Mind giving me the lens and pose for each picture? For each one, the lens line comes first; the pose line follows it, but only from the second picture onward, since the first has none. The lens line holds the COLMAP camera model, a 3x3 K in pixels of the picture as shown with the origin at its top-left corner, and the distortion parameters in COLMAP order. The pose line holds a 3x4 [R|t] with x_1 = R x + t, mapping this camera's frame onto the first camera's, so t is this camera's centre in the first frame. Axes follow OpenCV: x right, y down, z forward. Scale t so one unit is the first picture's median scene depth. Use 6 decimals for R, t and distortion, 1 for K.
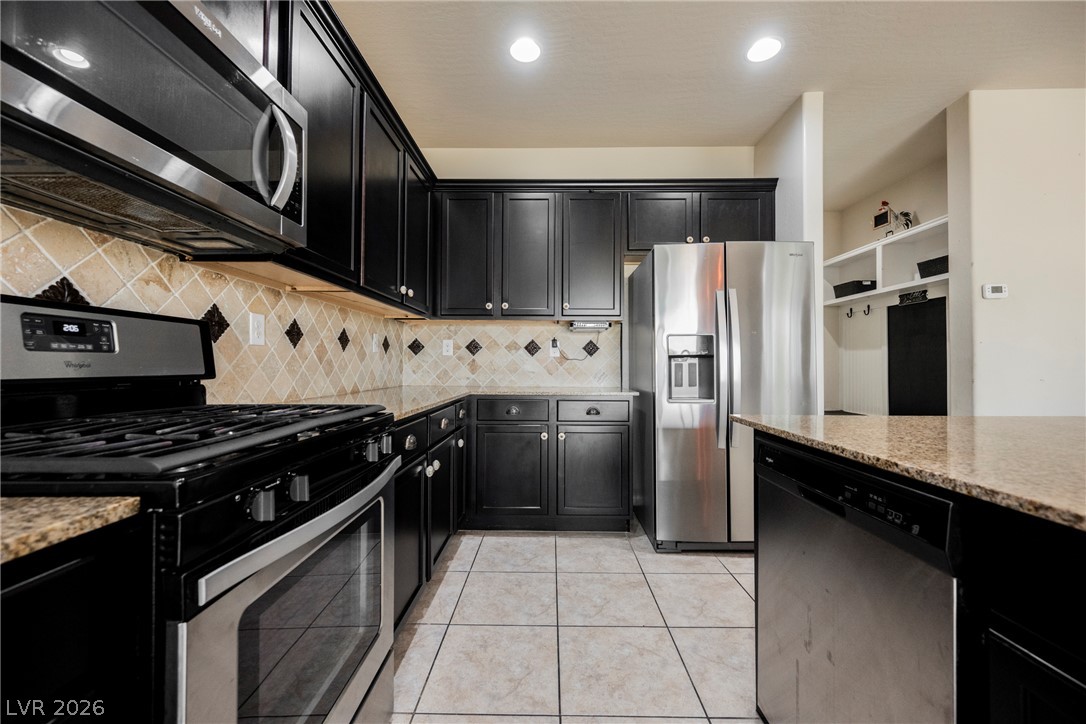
lens RADIAL K [[424.0, 0, 544.1], [0, 424.0, 358.5], [0, 0, 1]] dist [-0.000653, -0.000572]
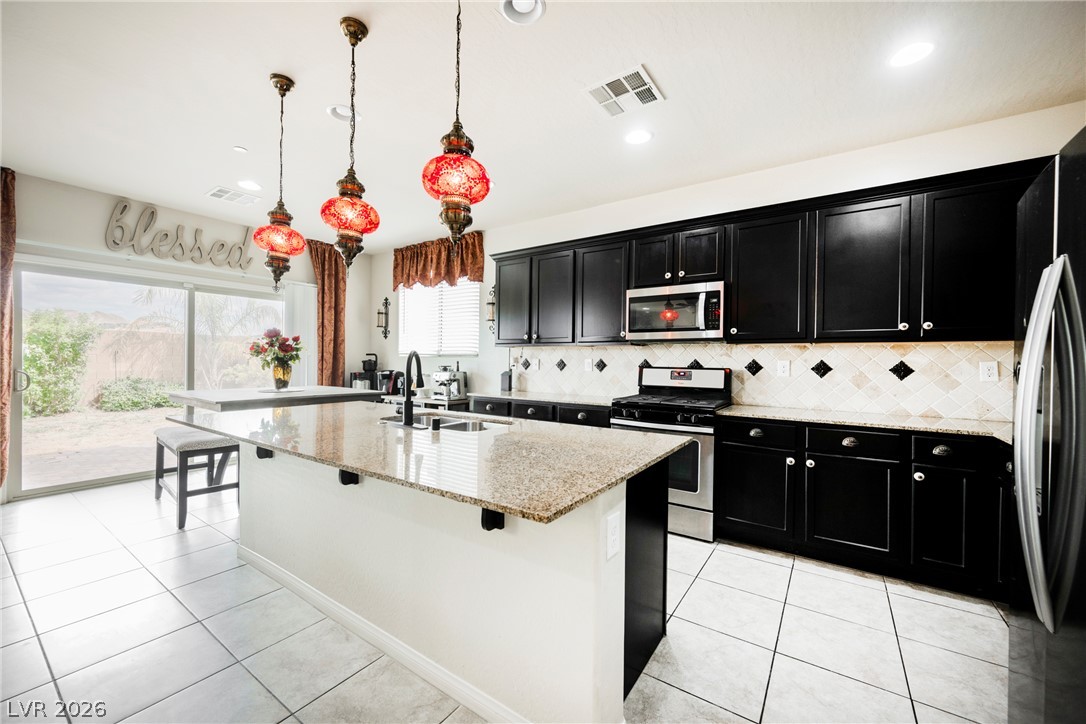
lens RADIAL K [[424.0, 0, 543.7], [0, 424.0, 362.9], [0, 0, 1]] dist [-0.000653, -0.000572]
pose [[-0.555603, -0.005370, -0.831430, 1.033694], [-0.001331, 0.999984, -0.005569, -0.054161], [0.831446, -0.001987, -0.555601, 0.767759]]
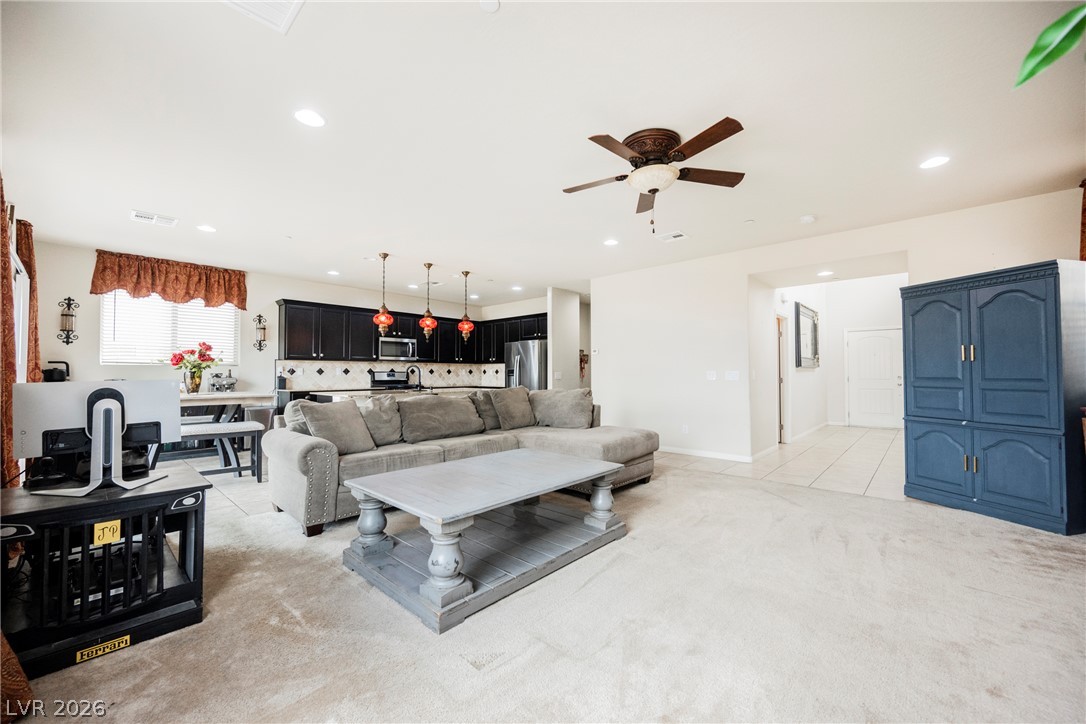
lens RADIAL K [[424.0, 0, 546.0], [0, 424.0, 366.6], [0, 0, 1]] dist [-0.000653, -0.000572]
pose [[0.750950, -0.017240, -0.660134, 2.710597], [0.014683, 0.999848, -0.009409, -0.038966], [0.660196, -0.002627, 0.751089, -1.337409]]
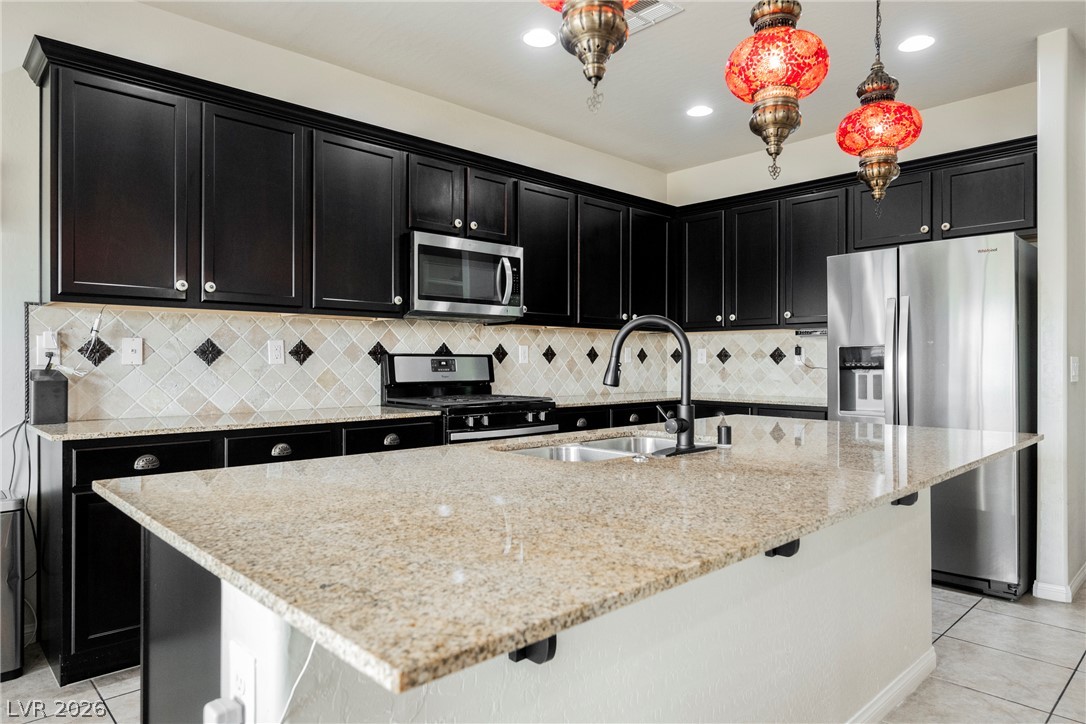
lens RADIAL K [[673.6, 0, 546.2], [0, 673.6, 362.3], [0, 0, 1]] dist [-0.005257, 0.003581]
pose [[0.700927, -0.002224, -0.713230, 0.904294], [0.012189, 0.999886, 0.008860, -0.039524], [0.713129, -0.014904, 0.700875, -0.582866]]
